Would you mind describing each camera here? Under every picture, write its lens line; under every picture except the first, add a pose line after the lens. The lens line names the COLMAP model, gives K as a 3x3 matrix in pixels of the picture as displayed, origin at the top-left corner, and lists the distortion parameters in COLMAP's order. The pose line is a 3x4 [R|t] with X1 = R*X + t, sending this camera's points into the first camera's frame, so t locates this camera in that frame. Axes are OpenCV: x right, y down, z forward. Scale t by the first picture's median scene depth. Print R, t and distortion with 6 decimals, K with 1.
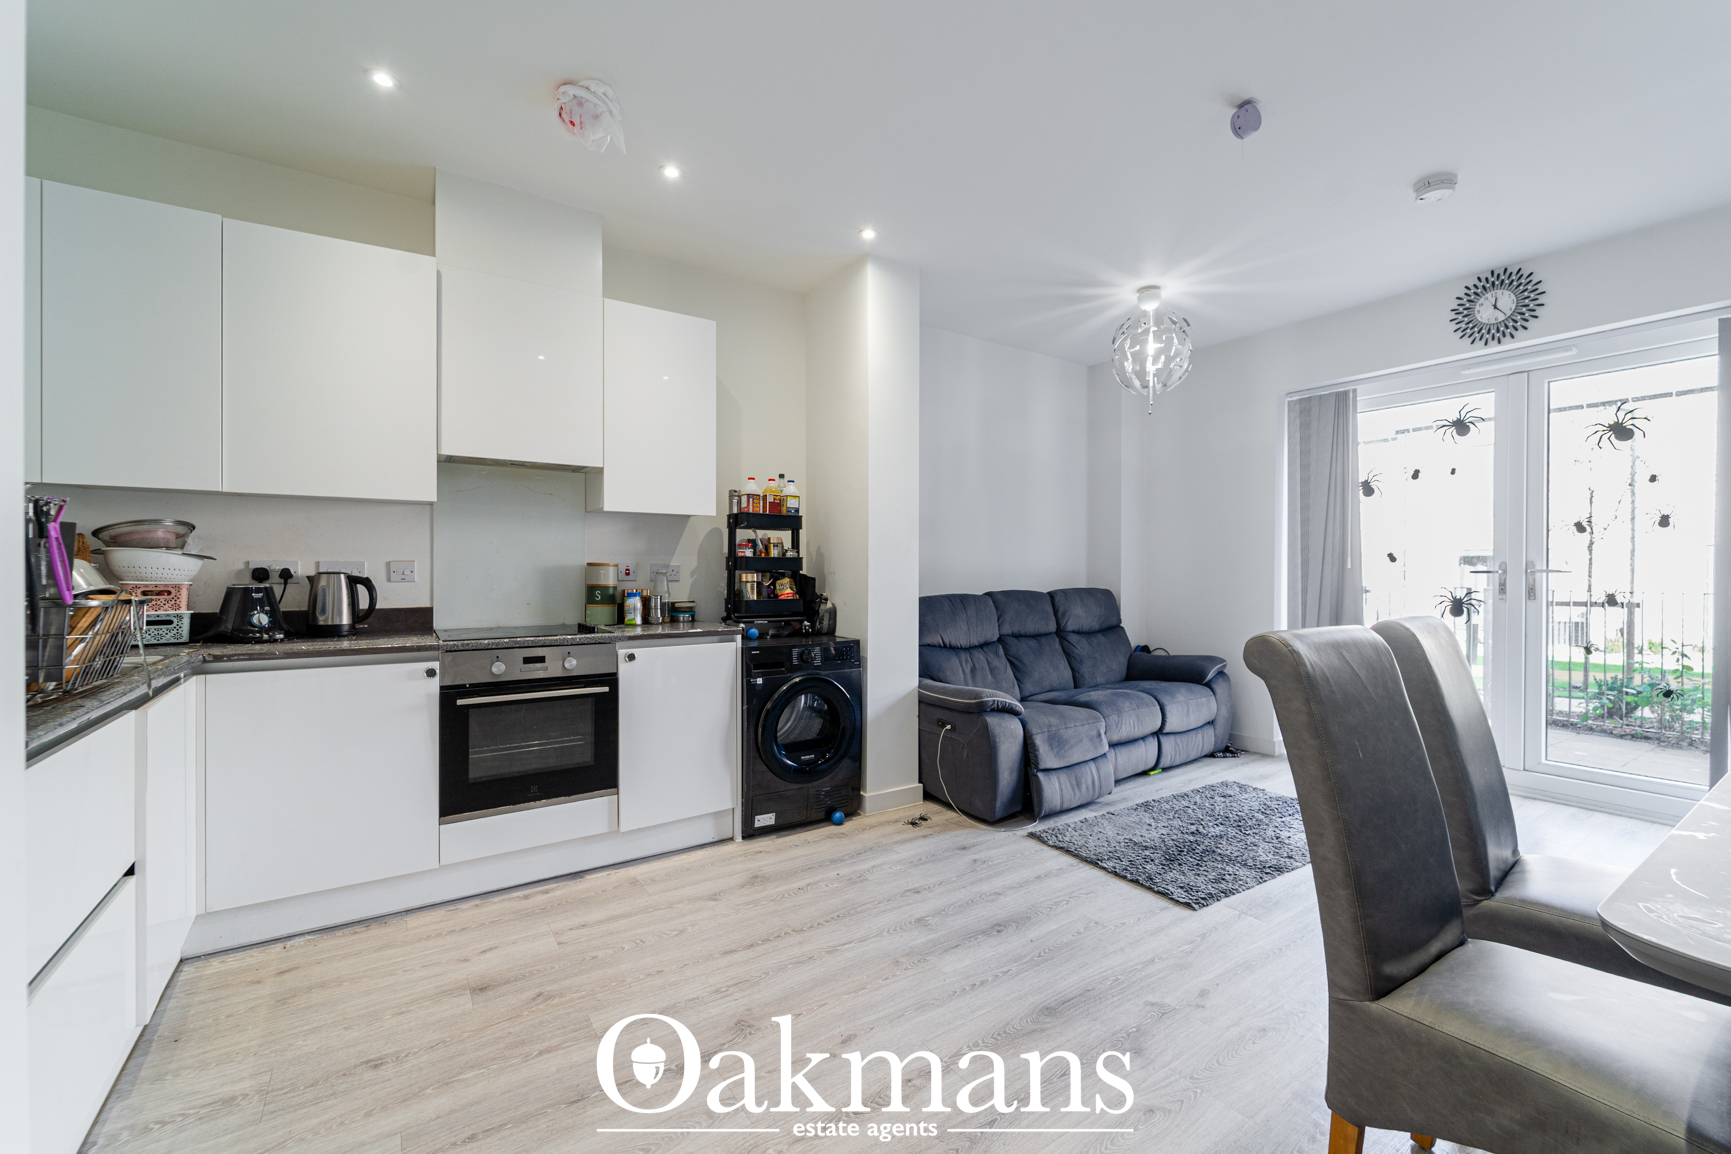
lens RADIAL K [[702.2, 0, 868.3], [0, 702.2, 574.6], [0, 0, 1]] dist [-0.000491, -0.000765]
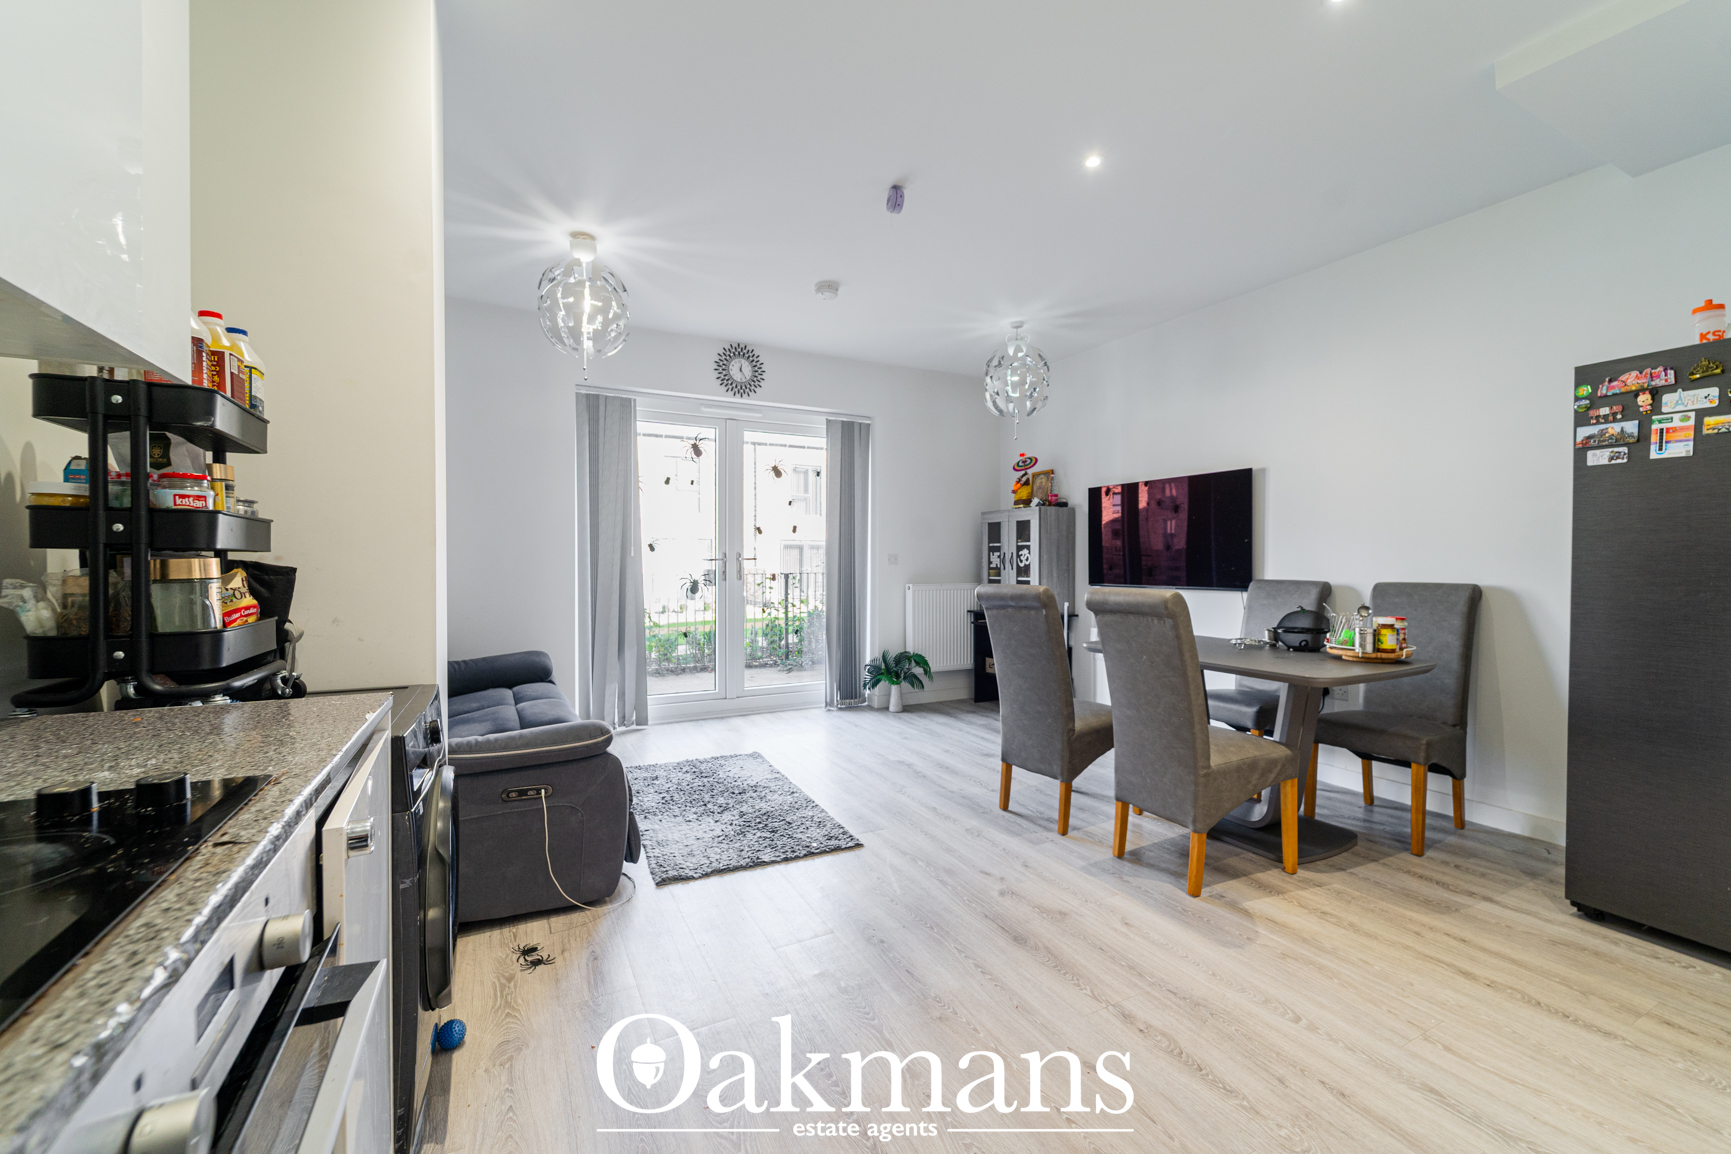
lens RADIAL K [[698.7, 0, 869.1], [0, 698.7, 573.2], [0, 0, 1]] dist [0.000612, -0.000549]
pose [[0.107732, -0.016929, 0.994036, -0.492818], [0.003874, 0.999855, 0.016608, 0.001435], [-0.994172, 0.002062, 0.107782, 0.616968]]
